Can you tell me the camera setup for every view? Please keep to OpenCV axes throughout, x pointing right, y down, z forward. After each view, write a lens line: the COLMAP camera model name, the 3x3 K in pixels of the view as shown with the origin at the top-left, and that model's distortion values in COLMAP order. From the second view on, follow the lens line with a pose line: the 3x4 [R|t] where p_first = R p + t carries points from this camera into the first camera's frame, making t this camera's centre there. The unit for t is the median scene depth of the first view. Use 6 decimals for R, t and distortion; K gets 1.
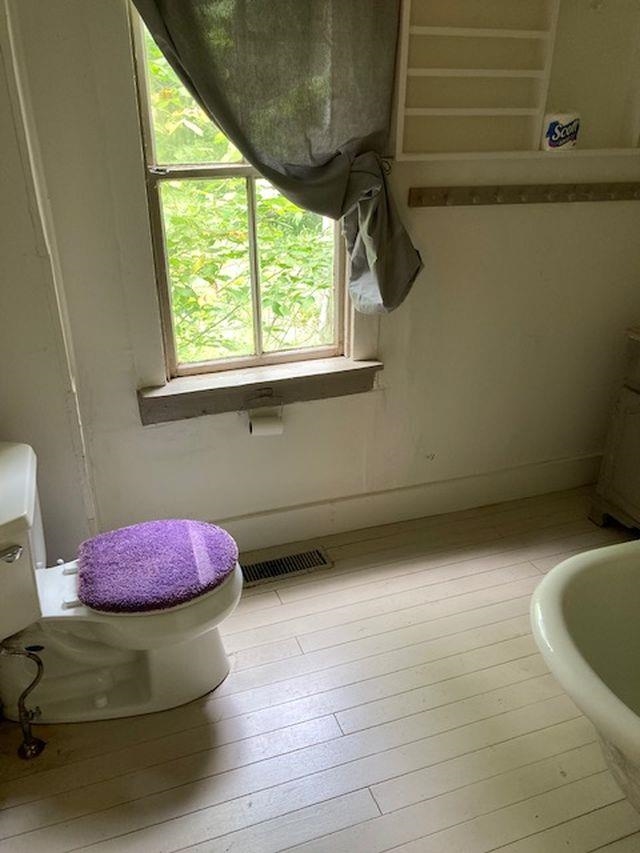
lens RADIAL K [[695.0, 0, 320.1], [0, 695.0, 429.3], [0, 0, 1]] dist [0.041238, -0.054398]
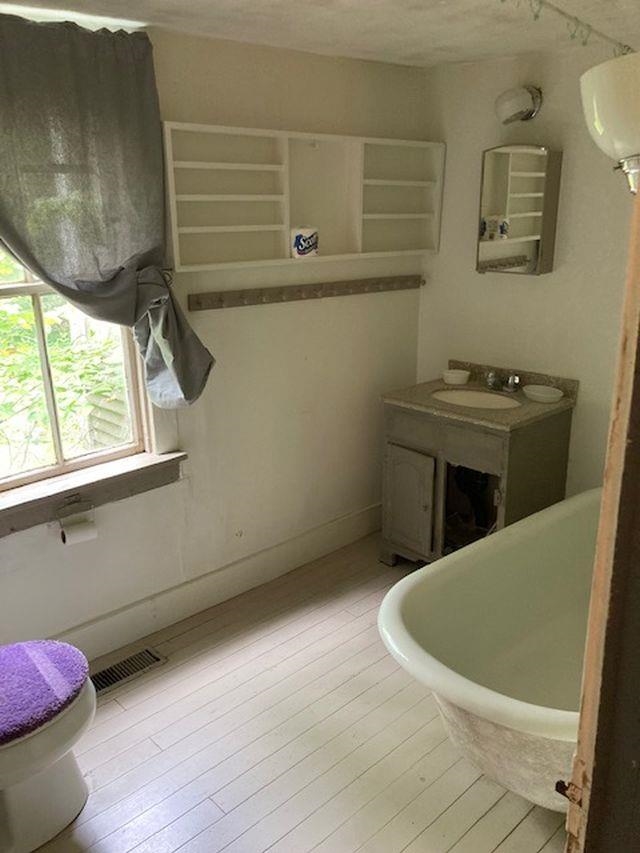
lens RADIAL K [[695.0, 0, 324.8], [0, 695.0, 424.3], [0, 0, 1]] dist [0.041238, -0.054398]
pose [[0.919079, -0.133098, 0.370915, -0.114123], [0.185066, 0.976766, -0.108070, 0.018017], [-0.347913, 0.167969, 0.922357, -0.070310]]
